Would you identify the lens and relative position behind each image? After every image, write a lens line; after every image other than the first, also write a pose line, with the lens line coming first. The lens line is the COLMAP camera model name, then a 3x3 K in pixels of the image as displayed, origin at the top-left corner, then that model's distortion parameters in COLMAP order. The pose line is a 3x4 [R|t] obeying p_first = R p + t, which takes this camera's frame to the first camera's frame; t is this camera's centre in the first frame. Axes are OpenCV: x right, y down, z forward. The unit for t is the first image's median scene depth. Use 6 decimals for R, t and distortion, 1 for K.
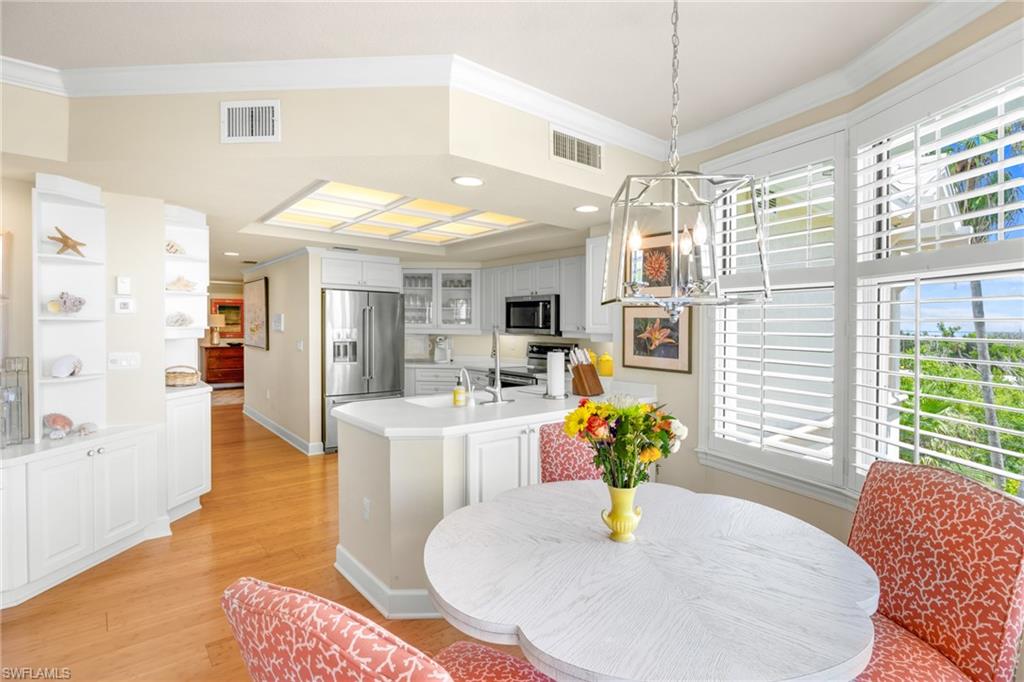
lens RADIAL K [[498.6, 0, 512.0], [0, 498.6, 341.0], [0, 0, 1]] dist [-0.015014, 0.000345]
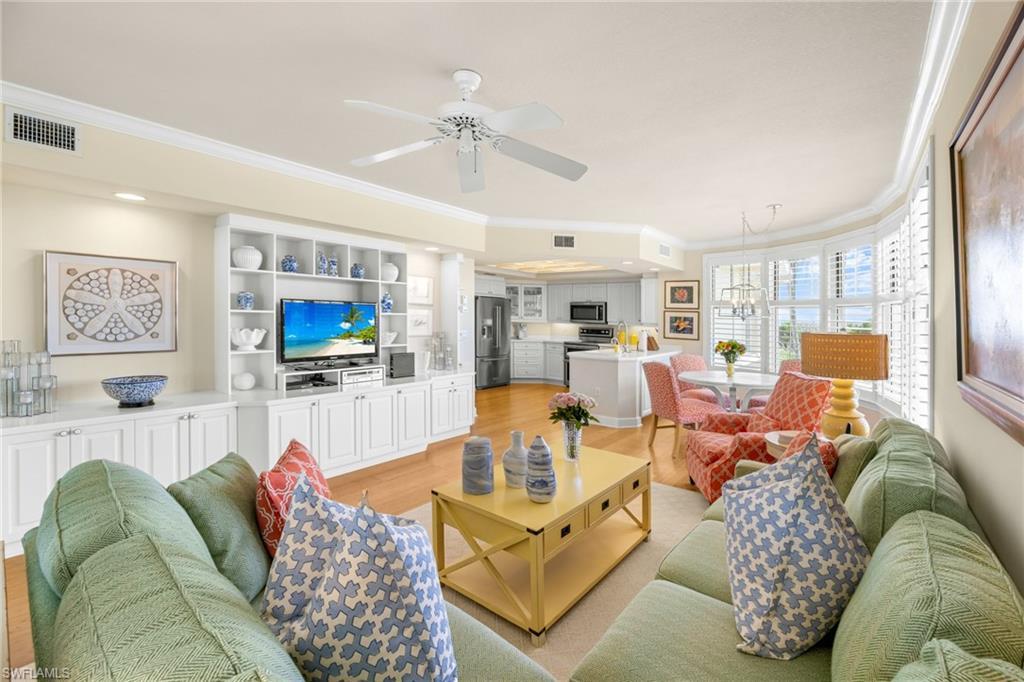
lens RADIAL K [[436.1, 0, 511.1], [0, 436.1, 314.1], [0, 0, 1]] dist [-0.002670, -0.000548]
pose [[0.980178, 0.010403, 0.197845, -0.763815], [-0.004361, 0.999511, -0.030950, 0.006844], [-0.198071, 0.029474, 0.979745, -0.711339]]
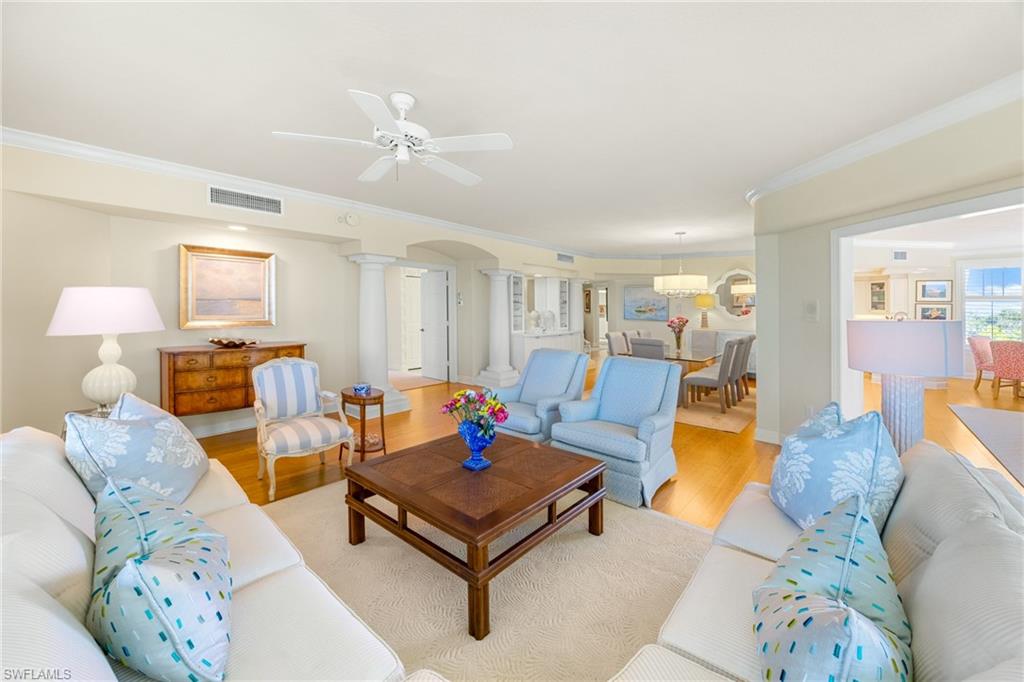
lens RADIAL K [[402.1, 0, 514.3], [0, 402.1, 304.9], [0, 0, 1]] dist [-0.002068, -0.000274]
pose [[0.983789, -0.002026, 0.179319, -2.323623], [0.007418, 0.999540, -0.029404, -0.008594], [-0.179177, 0.030257, 0.983351, -0.834704]]
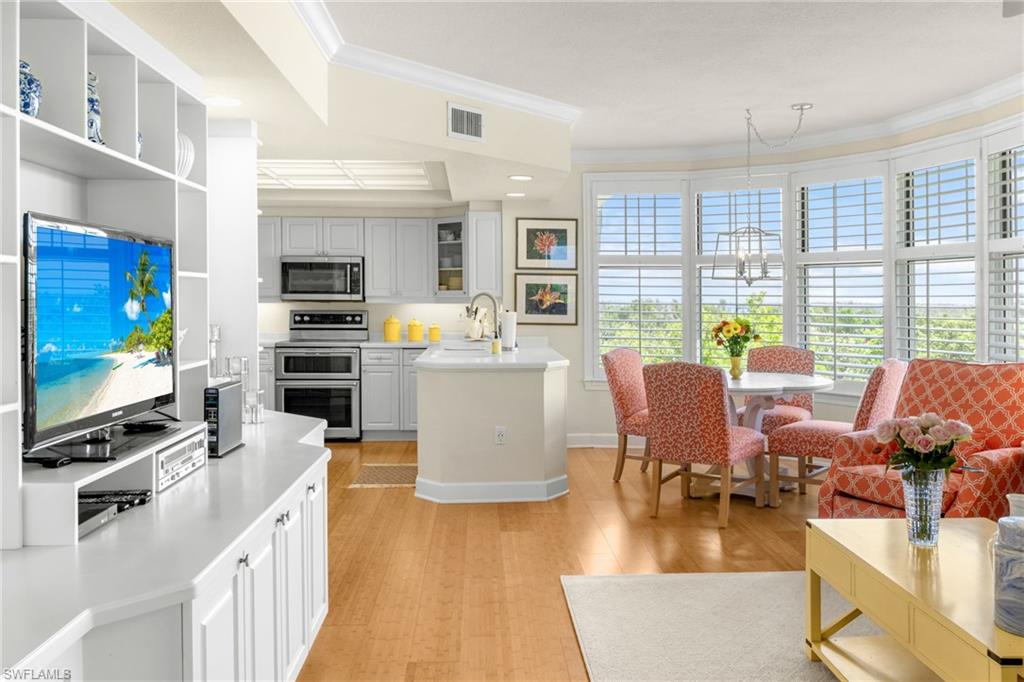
lens RADIAL K [[867.7, 0, 508.7], [0, 867.7, 298.1], [0, 0, 1]] dist [-0.001070, -0.002331]
pose [[0.601328, -0.007526, 0.798967, -1.325632], [0.027289, 0.999566, -0.011123, 0.010472], [-0.798536, 0.028492, 0.601272, -0.217874]]
